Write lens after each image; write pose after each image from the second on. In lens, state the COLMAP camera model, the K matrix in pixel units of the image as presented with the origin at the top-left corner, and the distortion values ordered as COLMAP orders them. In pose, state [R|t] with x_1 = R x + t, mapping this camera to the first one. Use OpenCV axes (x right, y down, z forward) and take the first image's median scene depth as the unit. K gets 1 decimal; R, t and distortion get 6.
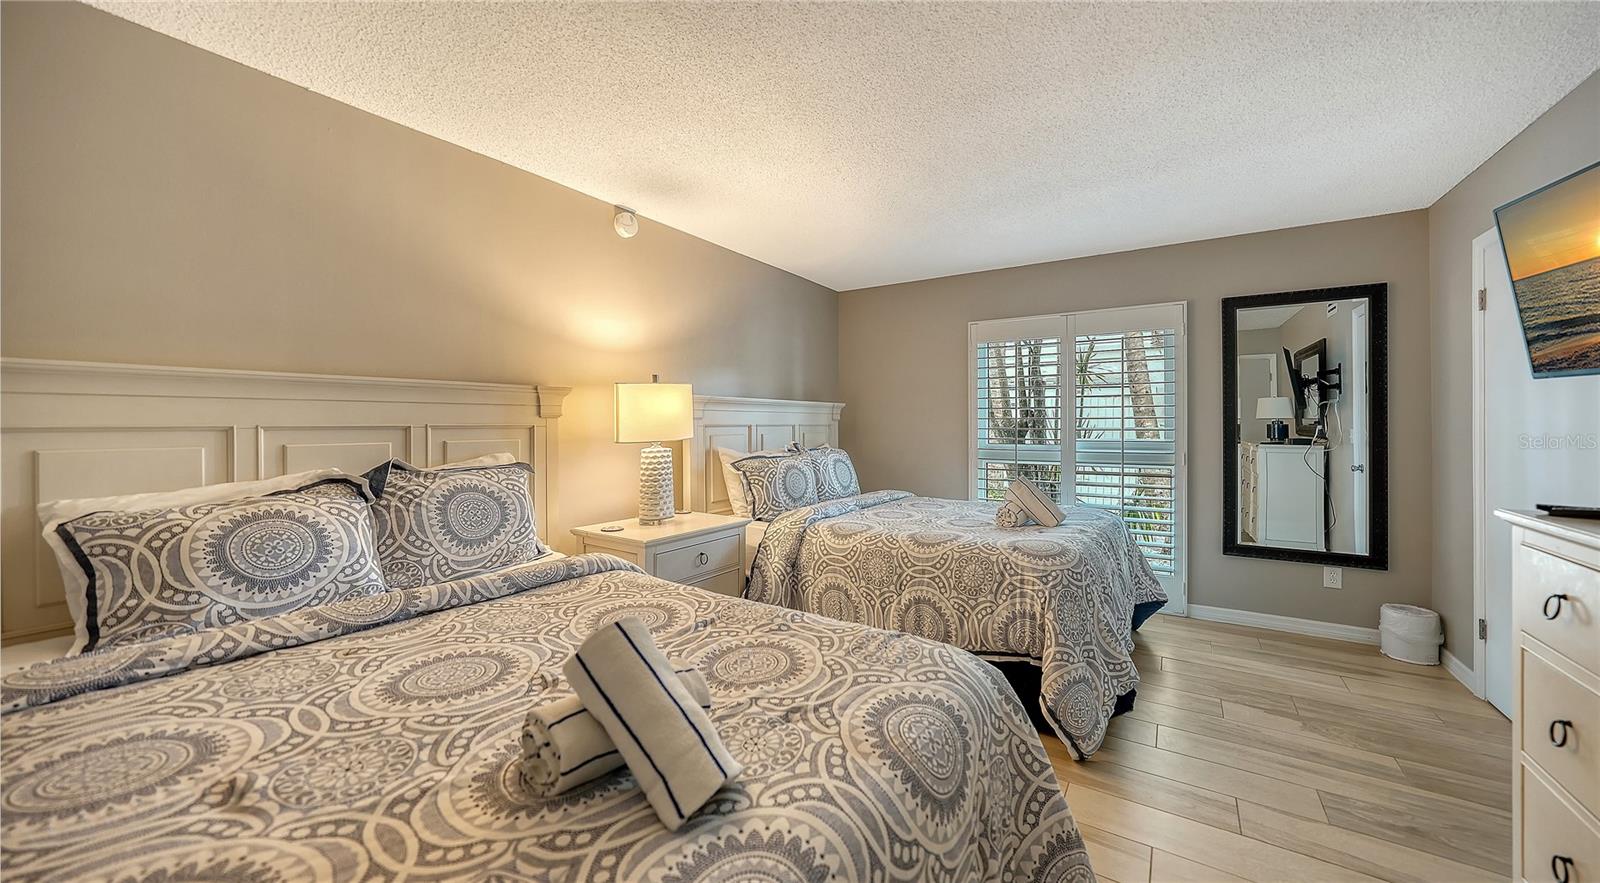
lens RADIAL K [[574.2, 0, 799.2], [0, 574.2, 425.5], [0, 0, 1]] dist [0.001926, 0.000132]
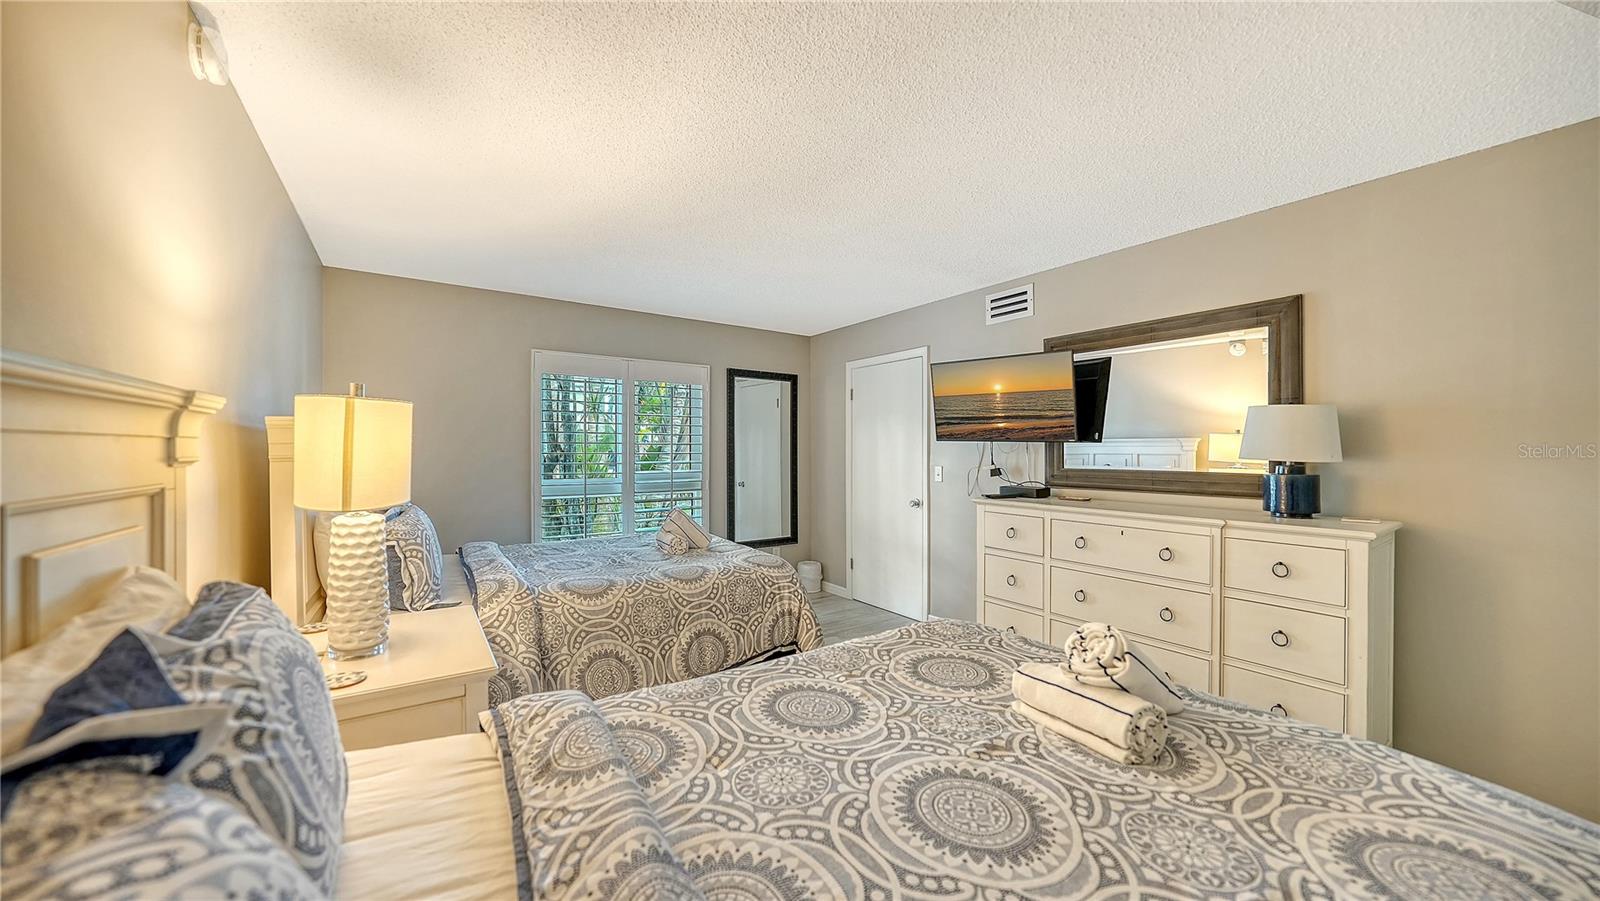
lens RADIAL K [[582.9, 0, 800.0], [0, 582.9, 450.5], [0, 0, 1]] dist [-0.000970, -0.000112]
pose [[0.360040, 0.000554, 0.932937, -0.657234], [0.001520, 0.999998, -0.001180, -0.024351], [-0.932936, 0.001843, 0.360038, 0.414901]]
